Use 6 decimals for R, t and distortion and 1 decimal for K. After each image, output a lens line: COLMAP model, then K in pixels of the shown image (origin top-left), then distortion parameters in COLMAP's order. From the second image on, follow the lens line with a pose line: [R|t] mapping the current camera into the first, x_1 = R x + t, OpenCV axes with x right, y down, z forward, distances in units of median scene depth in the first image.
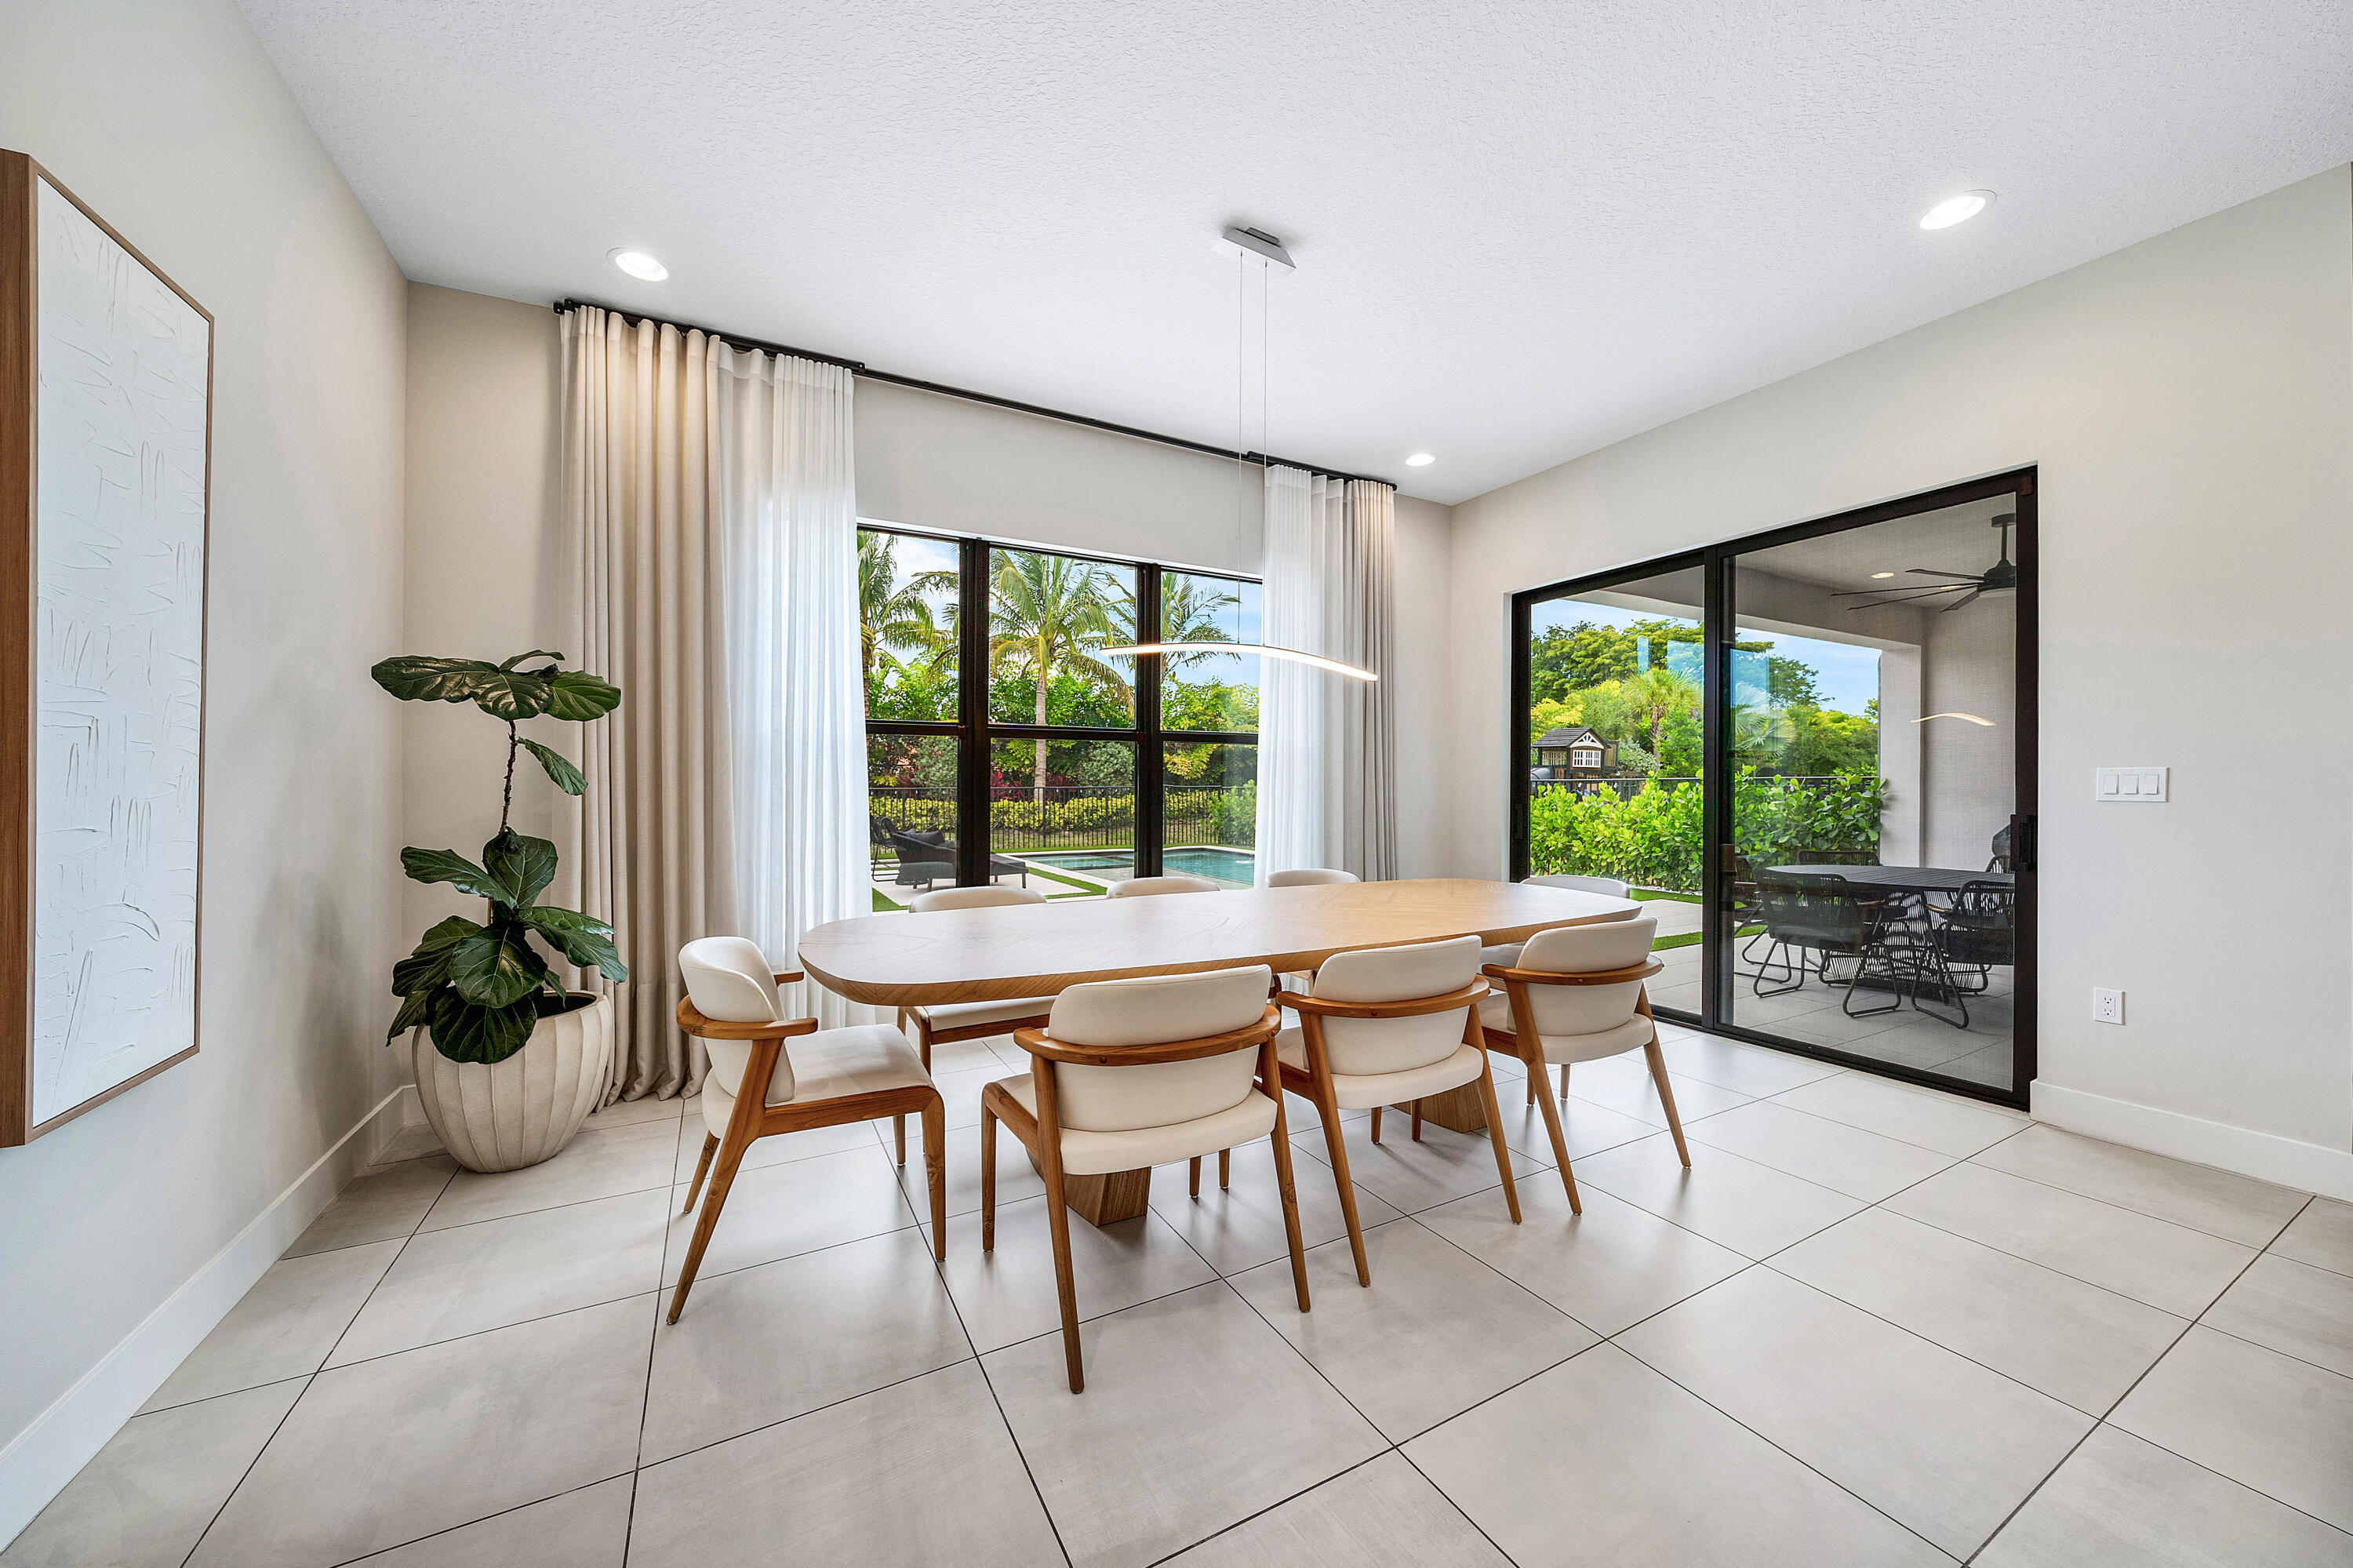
lens RADIAL K [[823.9, 0, 1173.3], [0, 823.9, 793.0], [0, 0, 1]] dist [-0.000806, -0.000053]
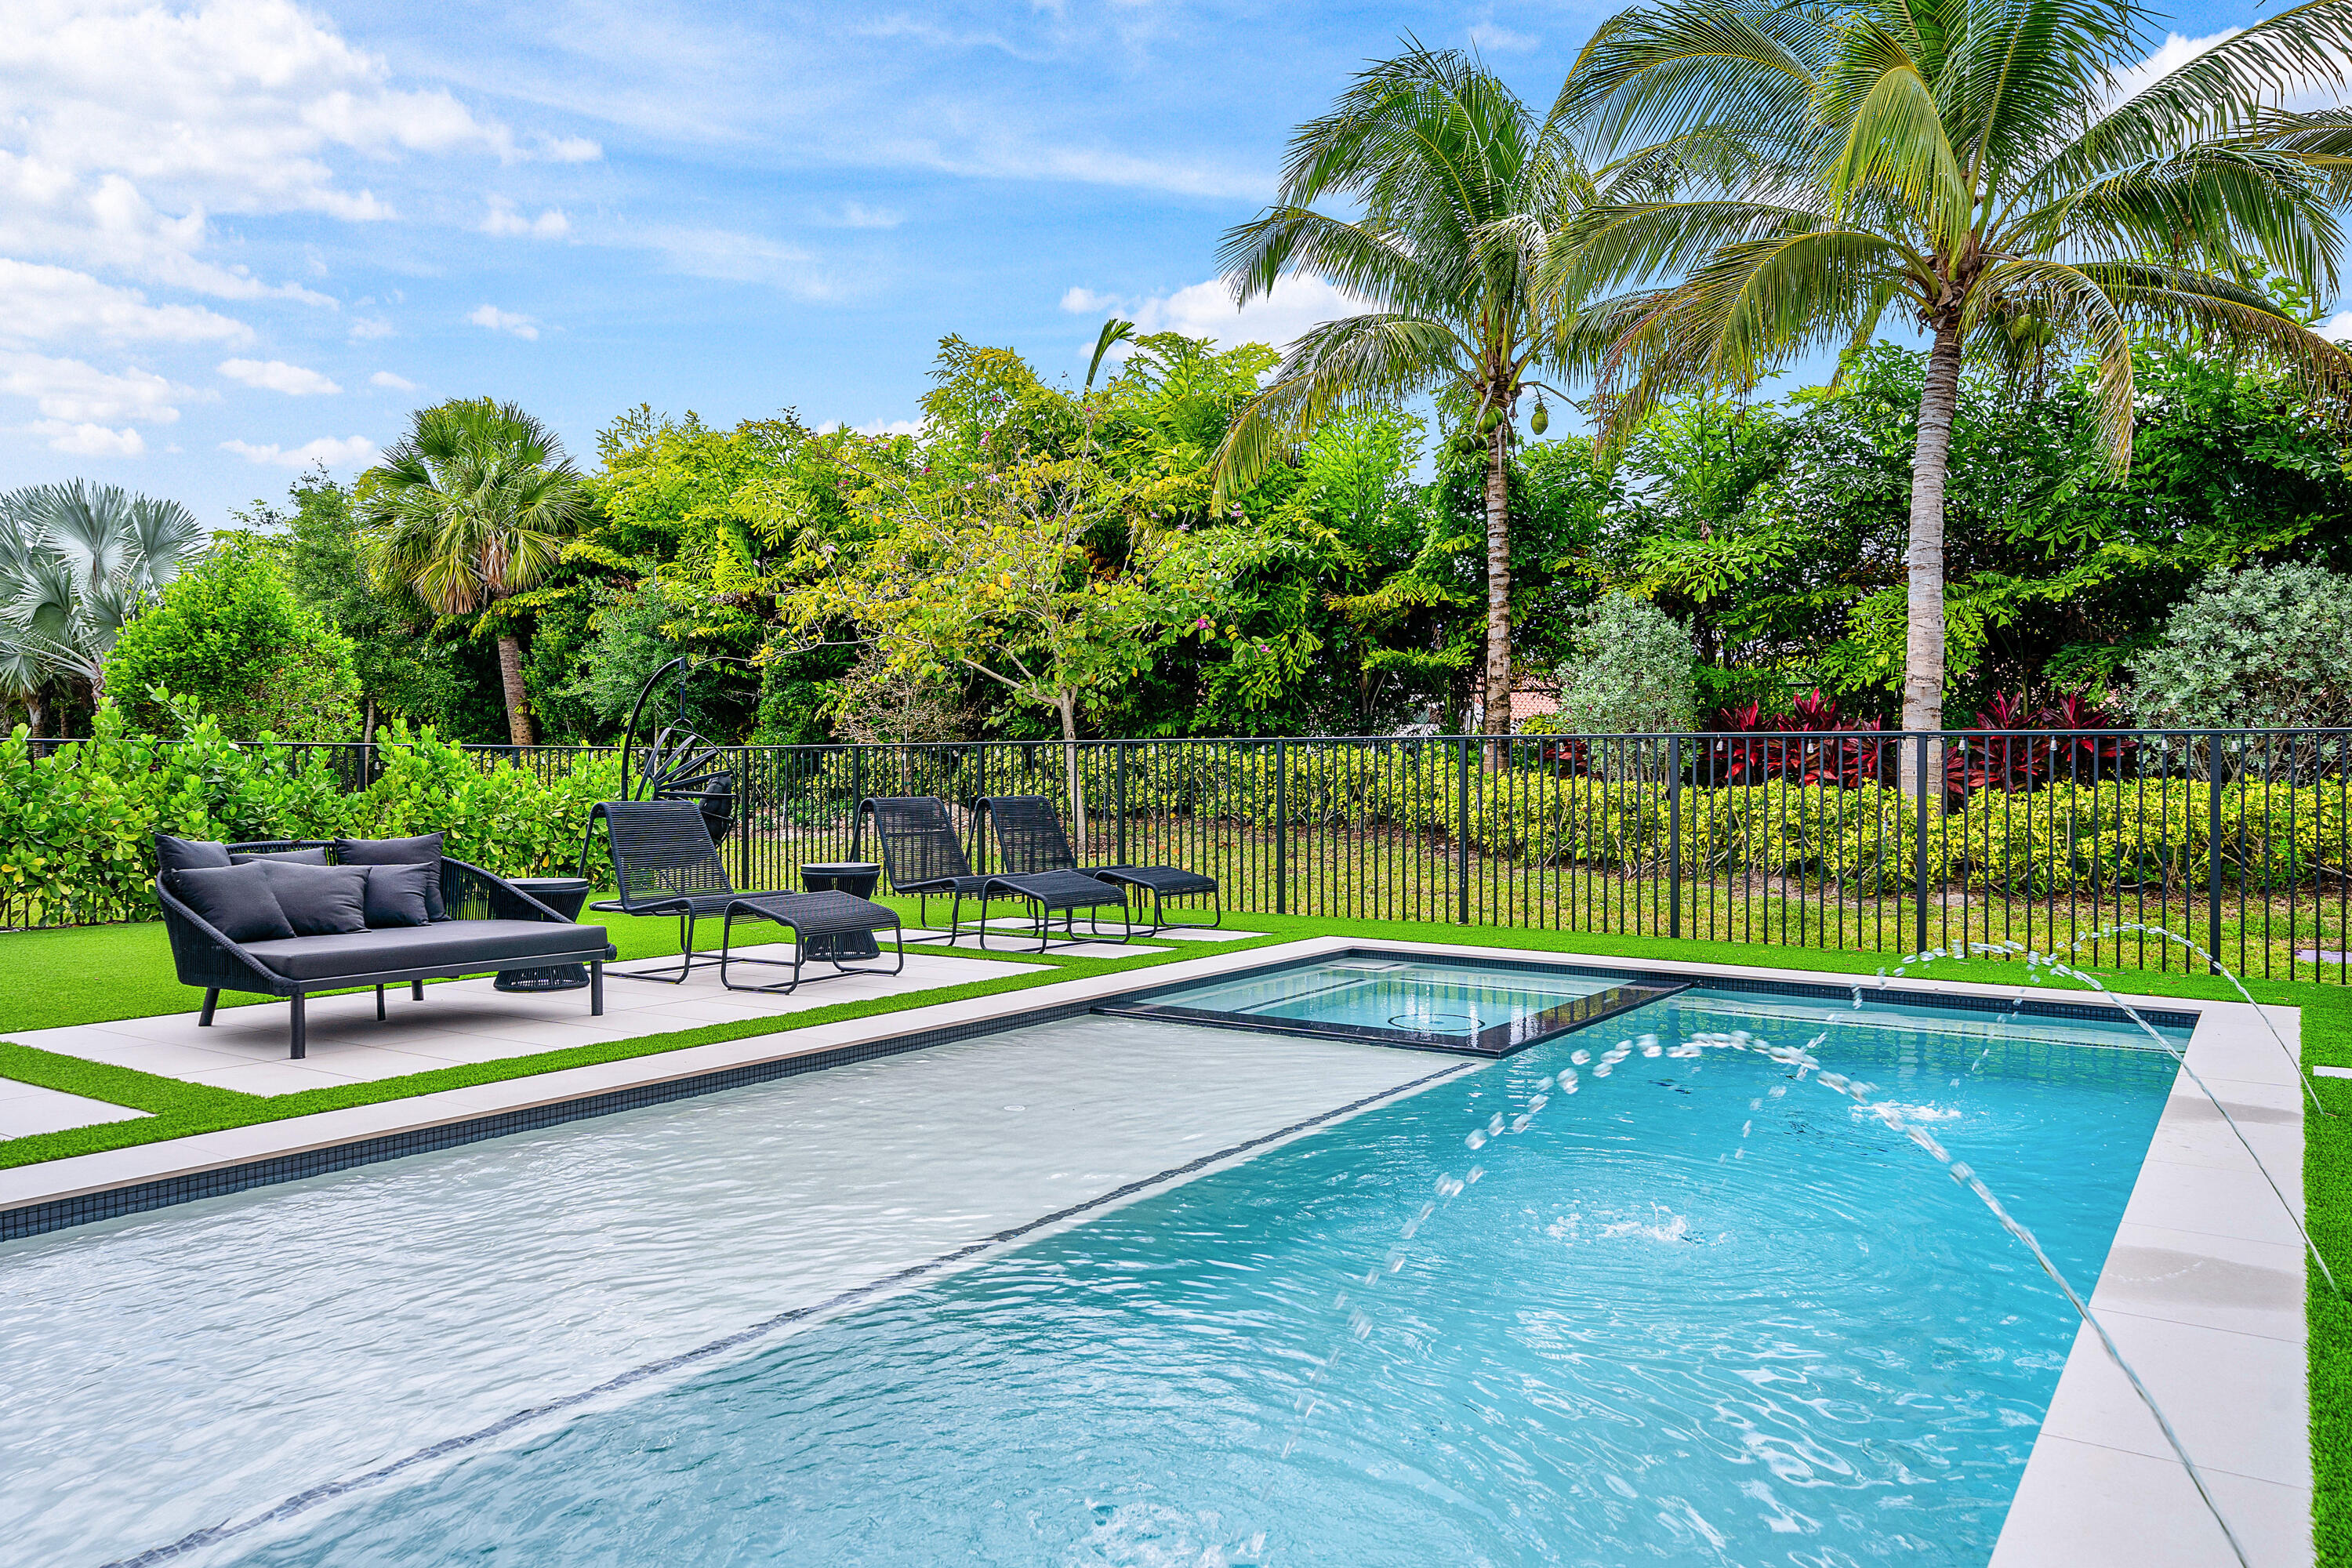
lens RADIAL K [[1655.3, 0, 1171.8], [0, 1655.3, 751.3], [0, 0, 1]] dist [0.001664, 0.002114]
pose [[0.463971, 0.000637, -0.885850, 1.471107], [-0.015863, 0.999845, -0.007590, 0.031427], [0.885709, 0.017574, 0.463909, 2.826690]]
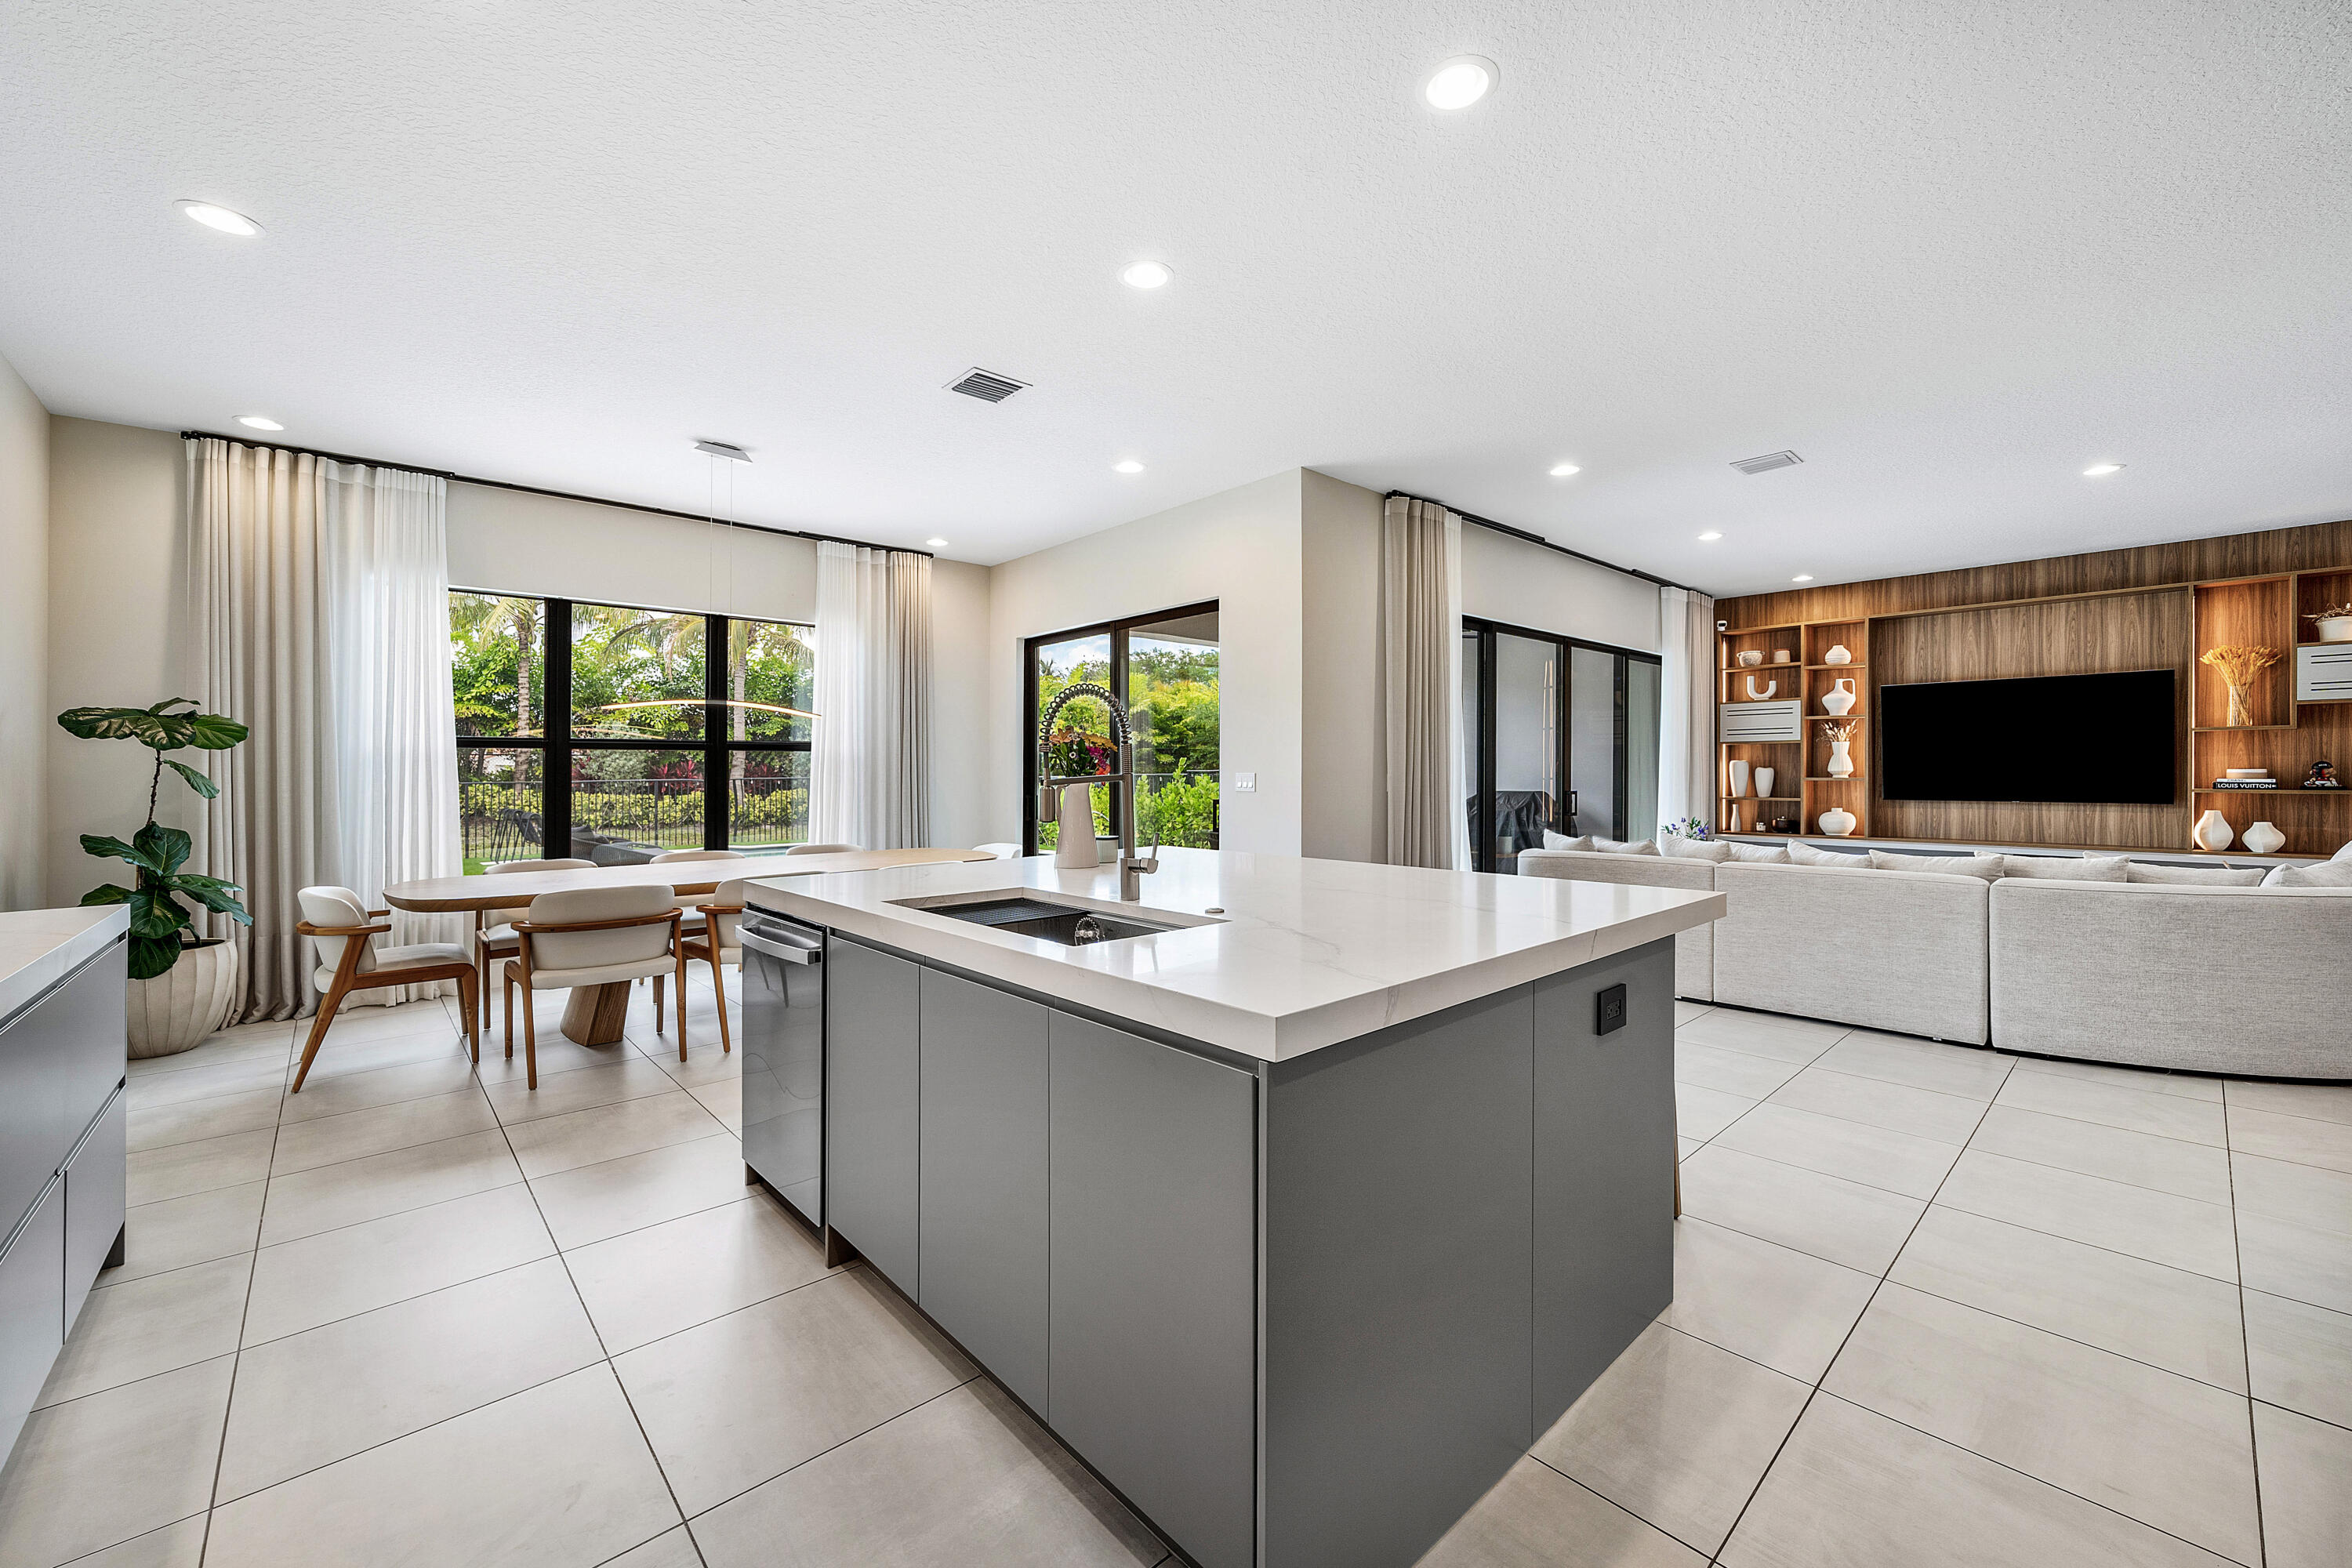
lens RADIAL K [[934.5, 0, 1179.8], [0, 934.5, 772.2], [0, 0, 1]] dist [-0.002254, -0.000488]
pose [[0.972710, -0.006166, 0.231941, 0.476290], [0.008120, 0.999939, -0.007469, -0.014806], [-0.231881, 0.009148, 0.972701, -0.850229]]
